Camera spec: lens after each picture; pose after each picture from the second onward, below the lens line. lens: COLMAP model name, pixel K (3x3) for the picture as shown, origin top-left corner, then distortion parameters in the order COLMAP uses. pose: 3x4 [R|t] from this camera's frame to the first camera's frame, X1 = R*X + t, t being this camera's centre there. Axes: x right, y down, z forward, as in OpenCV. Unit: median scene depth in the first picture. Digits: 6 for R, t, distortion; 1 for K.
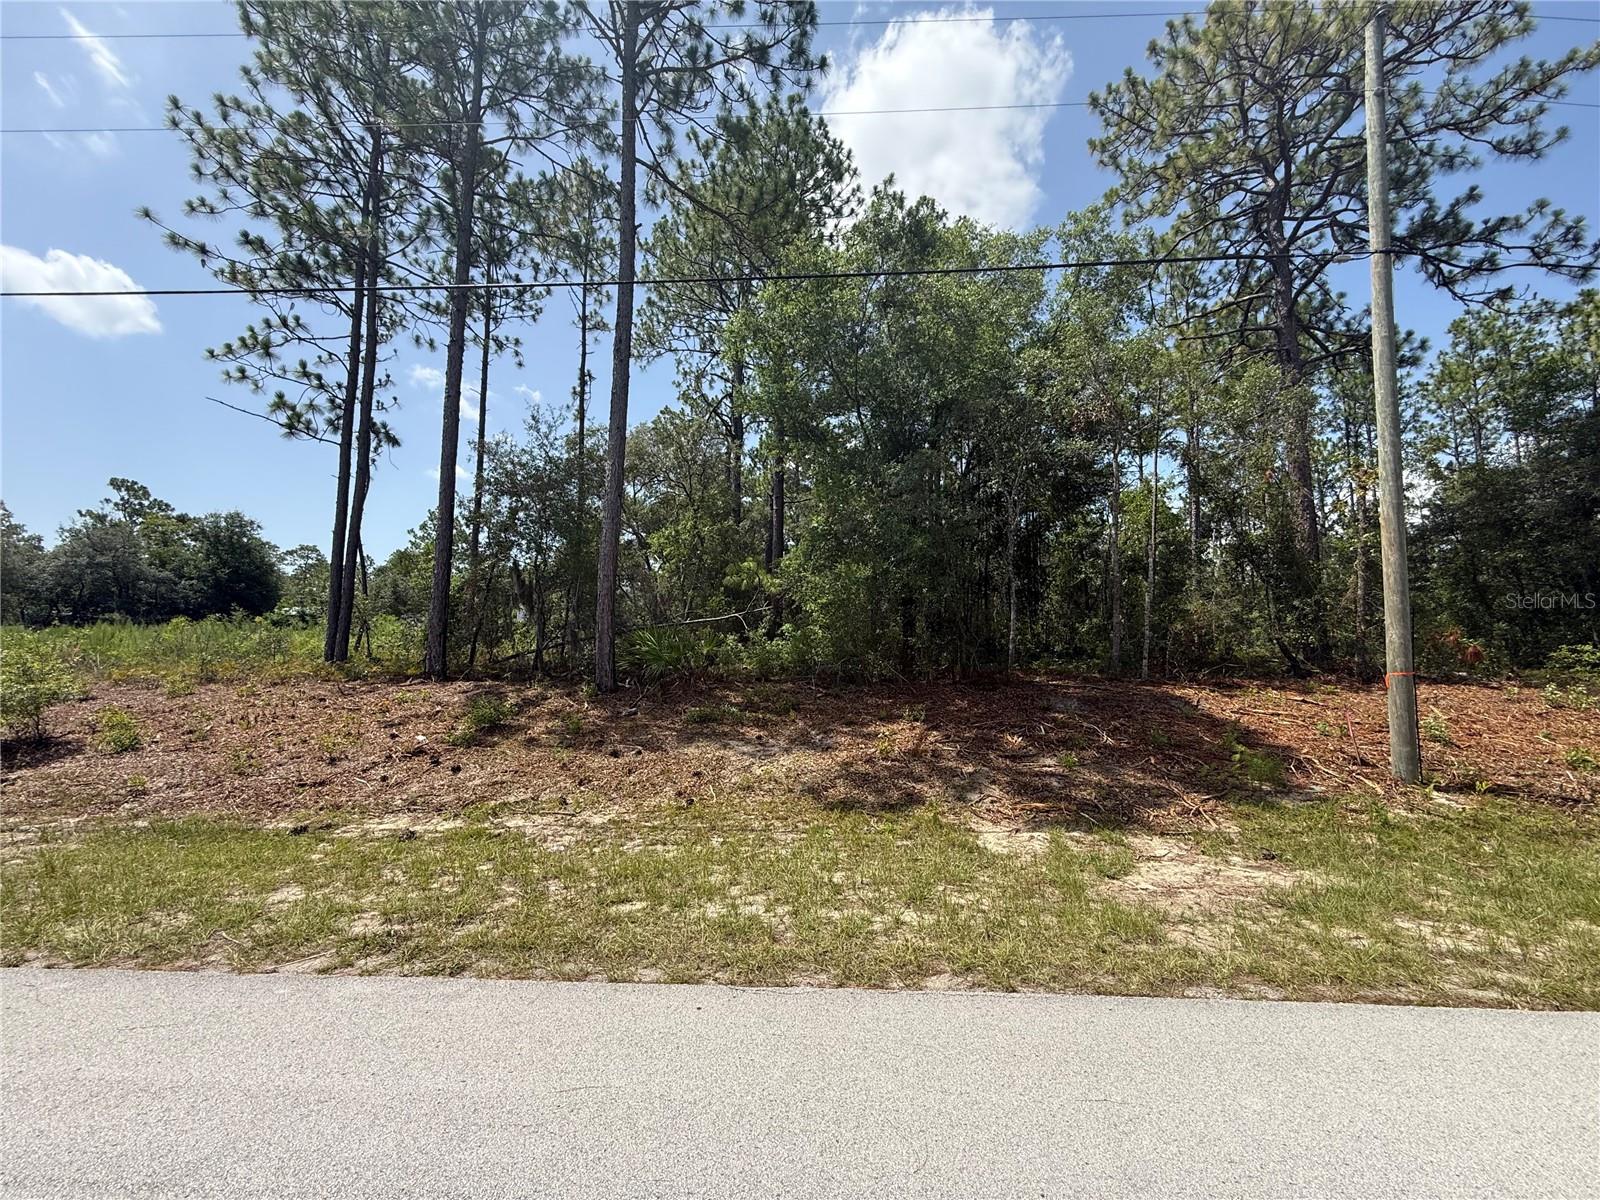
lens RADIAL K [[636.1, 0, 792.5], [0, 636.1, 596.8], [0, 0, 1]] dist [-0.001691, 0.000343]
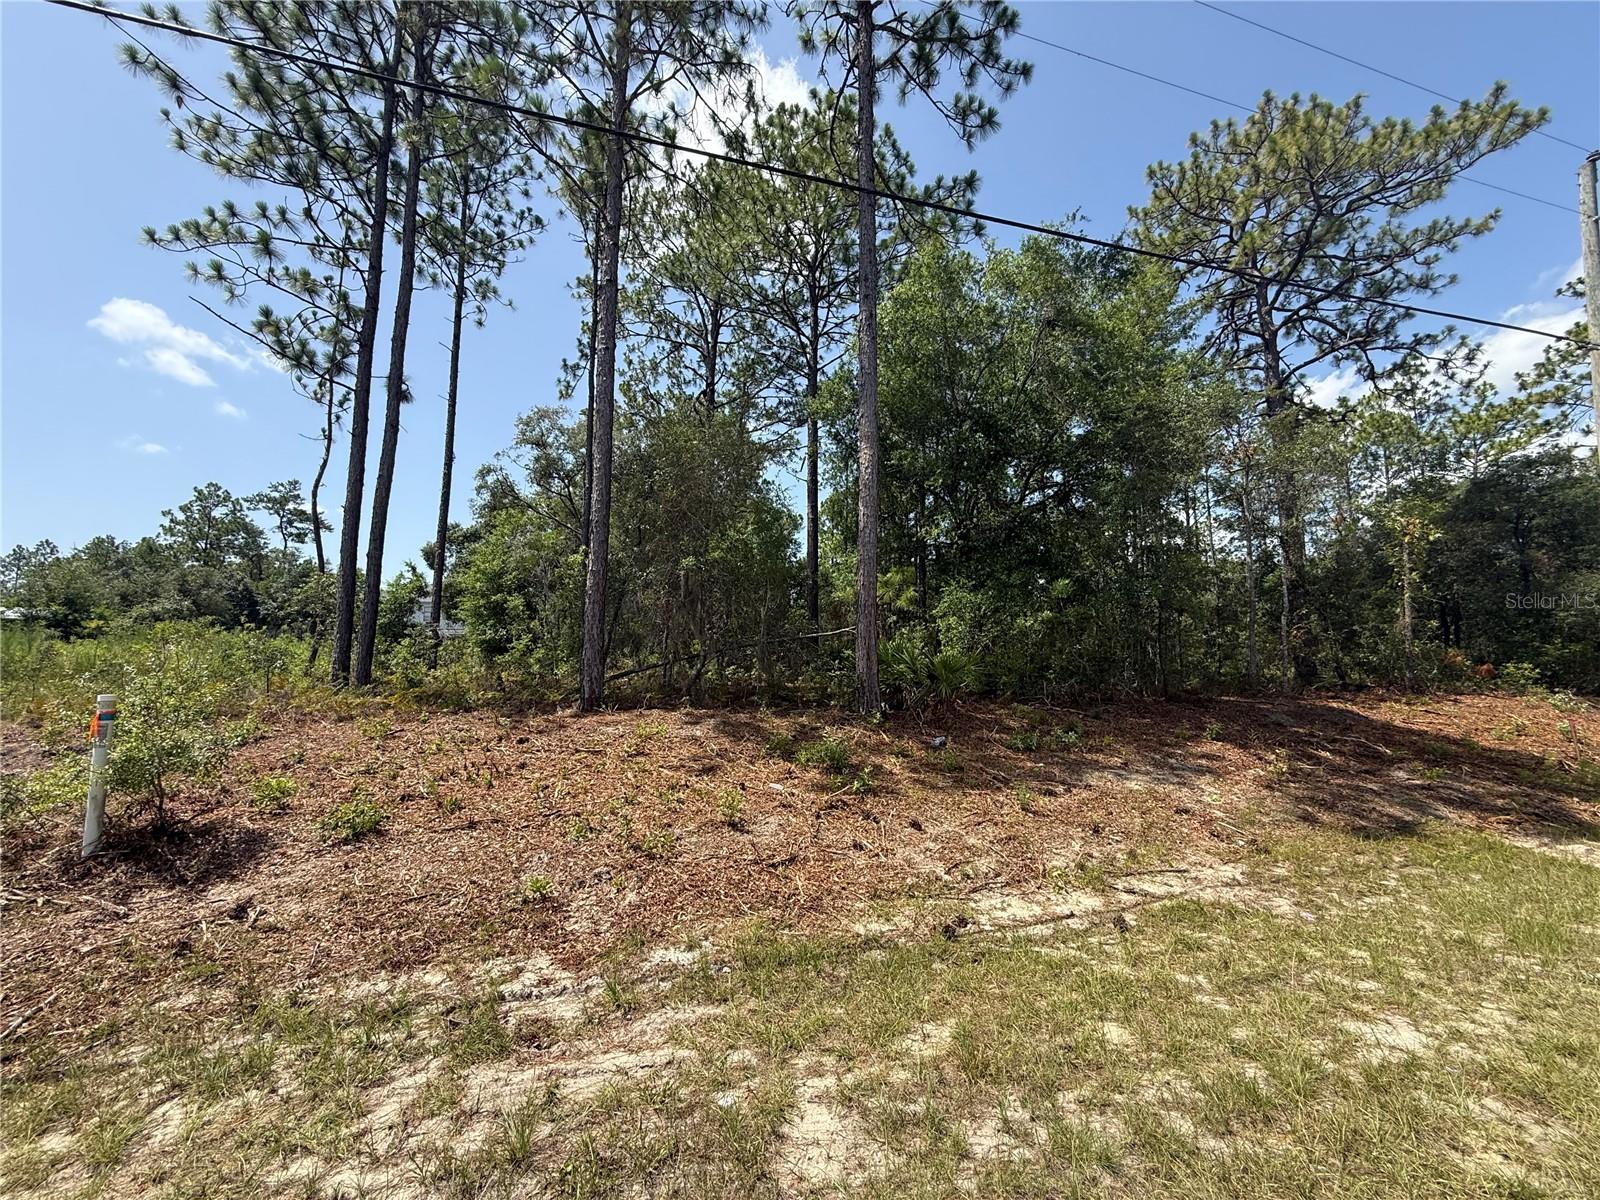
lens RADIAL K [[636.1, 0, 797.4], [0, 636.1, 596.9], [0, 0, 1]] dist [-0.001691, 0.000343]
pose [[0.951660, 0.029971, 0.305687, -0.518938], [-0.022913, 0.999382, -0.026650, 0.008808], [-0.306297, 0.018358, 0.951759, 0.168657]]
